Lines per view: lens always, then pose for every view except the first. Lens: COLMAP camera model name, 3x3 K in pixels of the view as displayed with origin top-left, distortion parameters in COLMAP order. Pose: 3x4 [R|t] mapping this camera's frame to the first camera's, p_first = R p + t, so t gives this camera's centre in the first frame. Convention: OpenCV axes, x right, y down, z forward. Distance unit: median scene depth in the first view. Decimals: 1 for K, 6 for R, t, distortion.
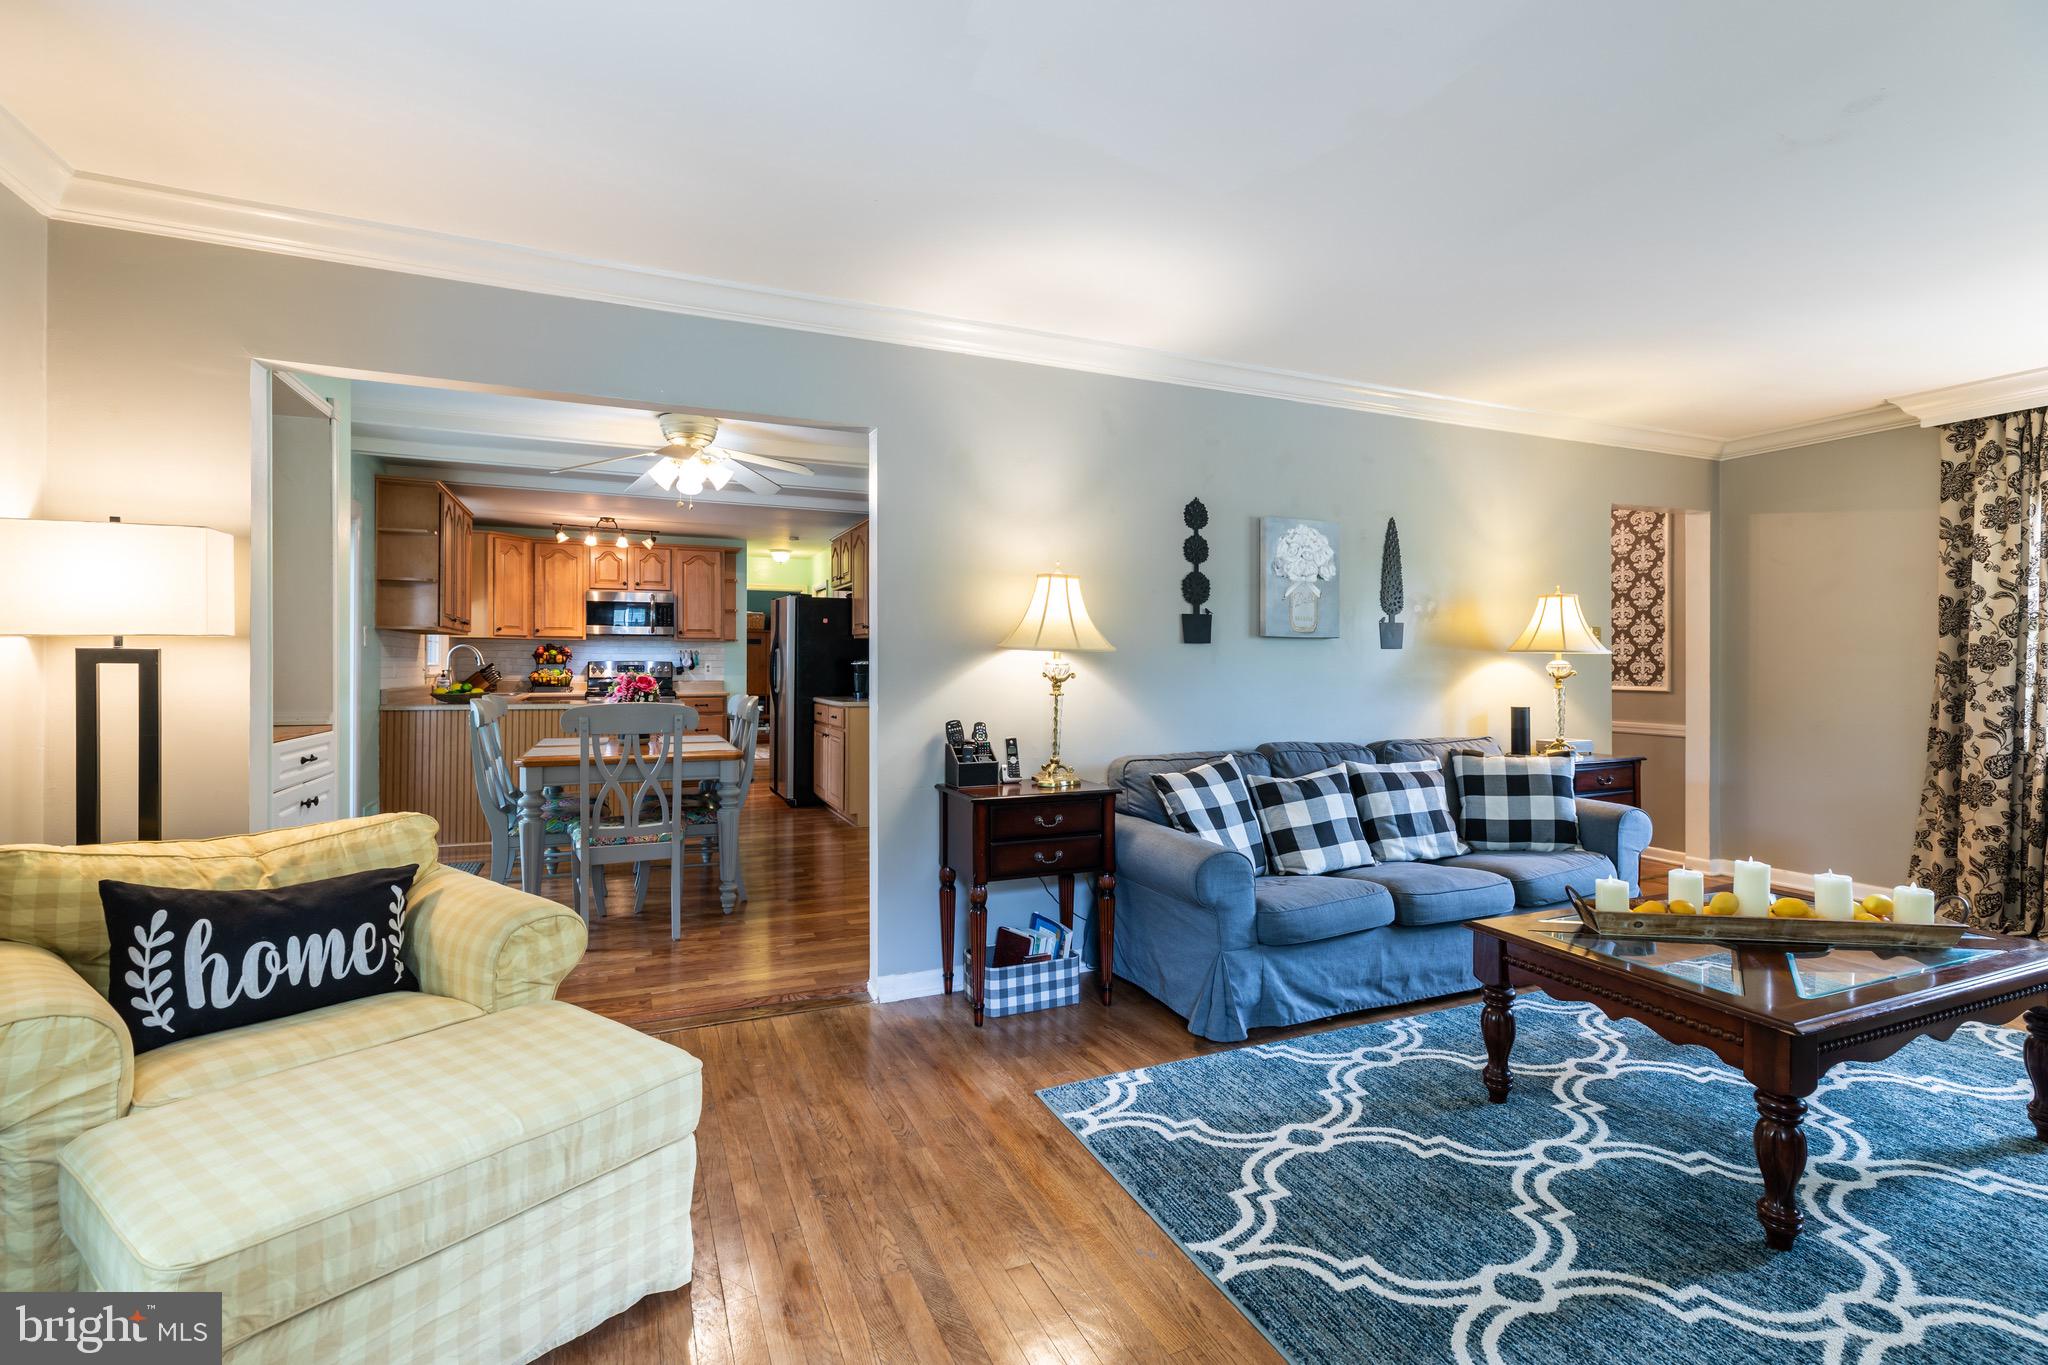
lens RADIAL K [[898.1, 0, 1026.2], [0, 898.1, 663.8], [0, 0, 1]] dist [0.001302, 0.000566]
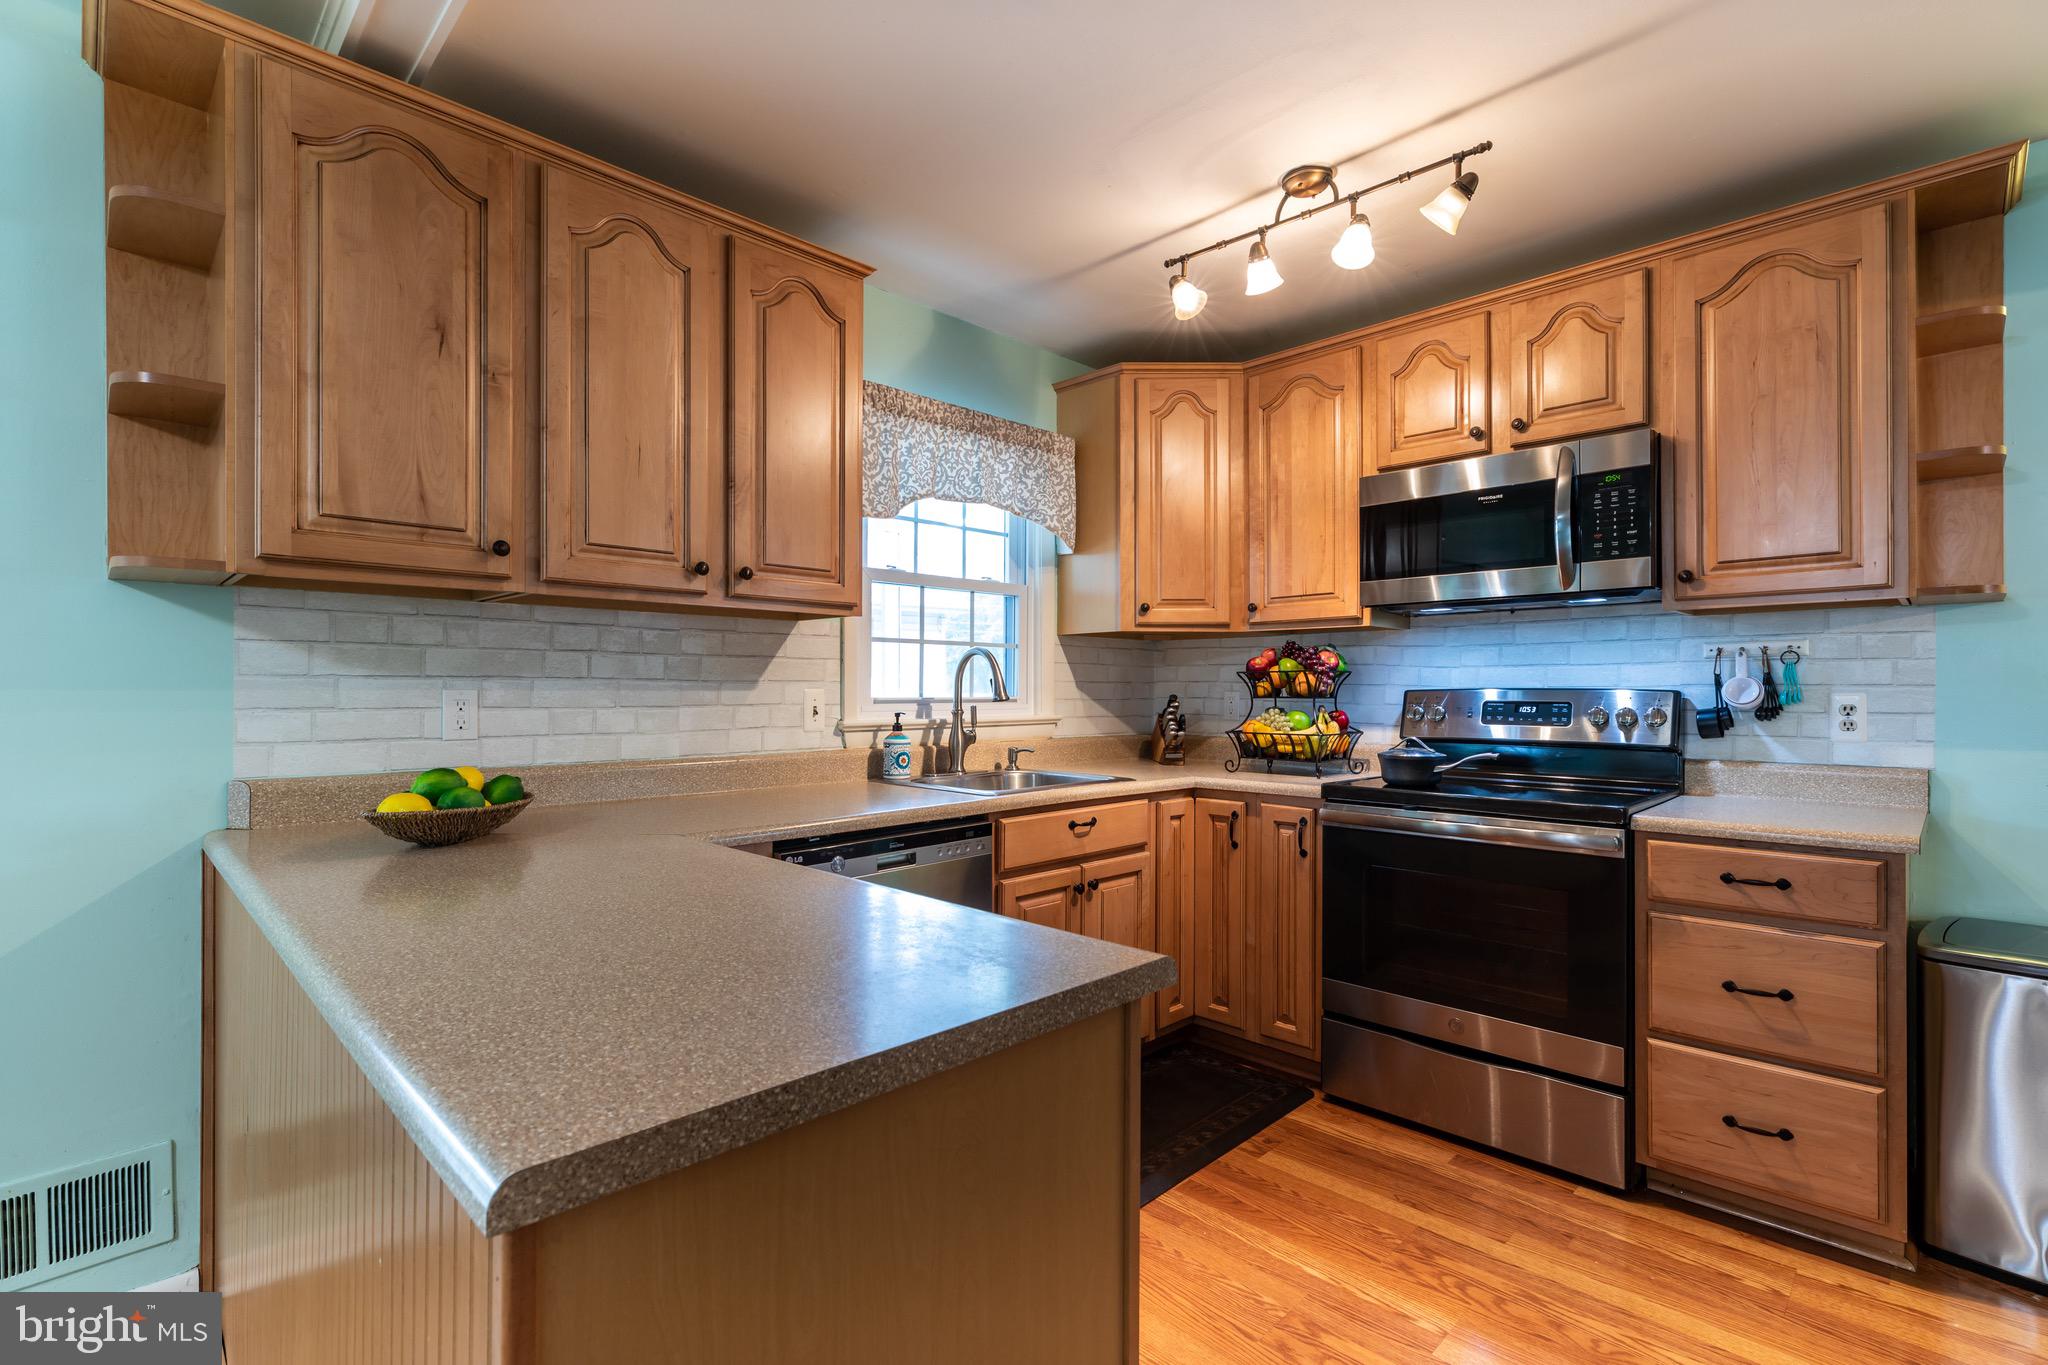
lens RADIAL K [[952.0, 0, 979.9], [0, 952.0, 690.3], [0, 0, 1]] dist [-0.001093, 0.000069]
pose [[0.357952, -0.002998, -0.933735, -0.211567], [0.000161, 0.999995, -0.003149, -0.001377], [0.933740, 0.000977, 0.357951, 0.743262]]
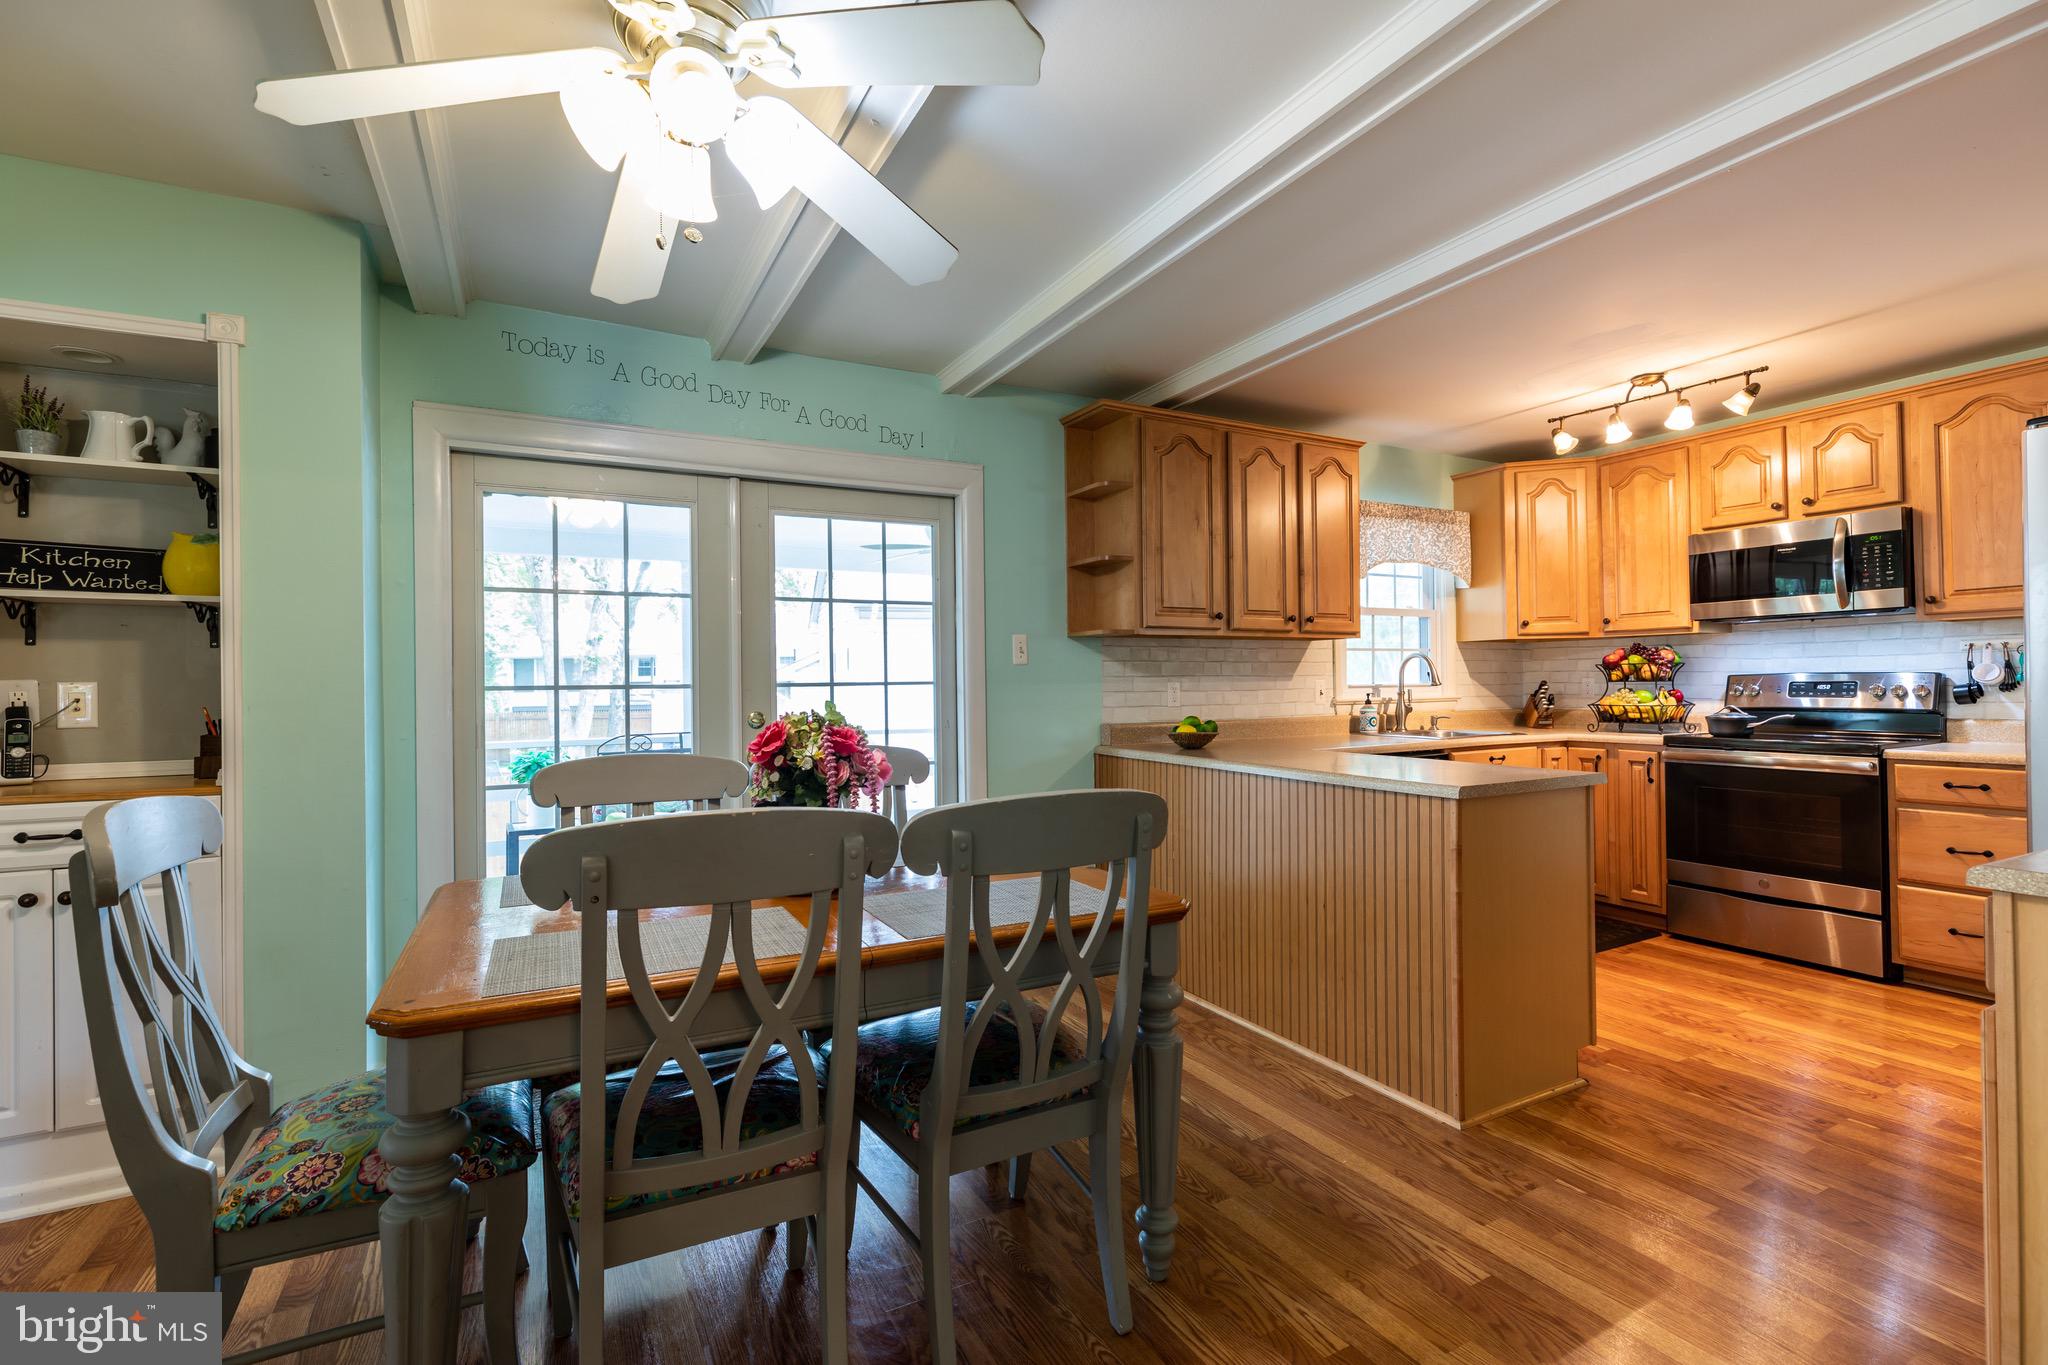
lens RADIAL K [[902.2, 0, 1007.3], [0, 902.2, 677.5], [0, 0, 1]] dist [-0.001089, -0.000488]
pose [[0.086710, -0.011978, -0.996162, -0.019335], [0.012861, 0.999858, -0.010903, -0.000866], [0.996151, -0.011867, 0.086852, 0.574136]]
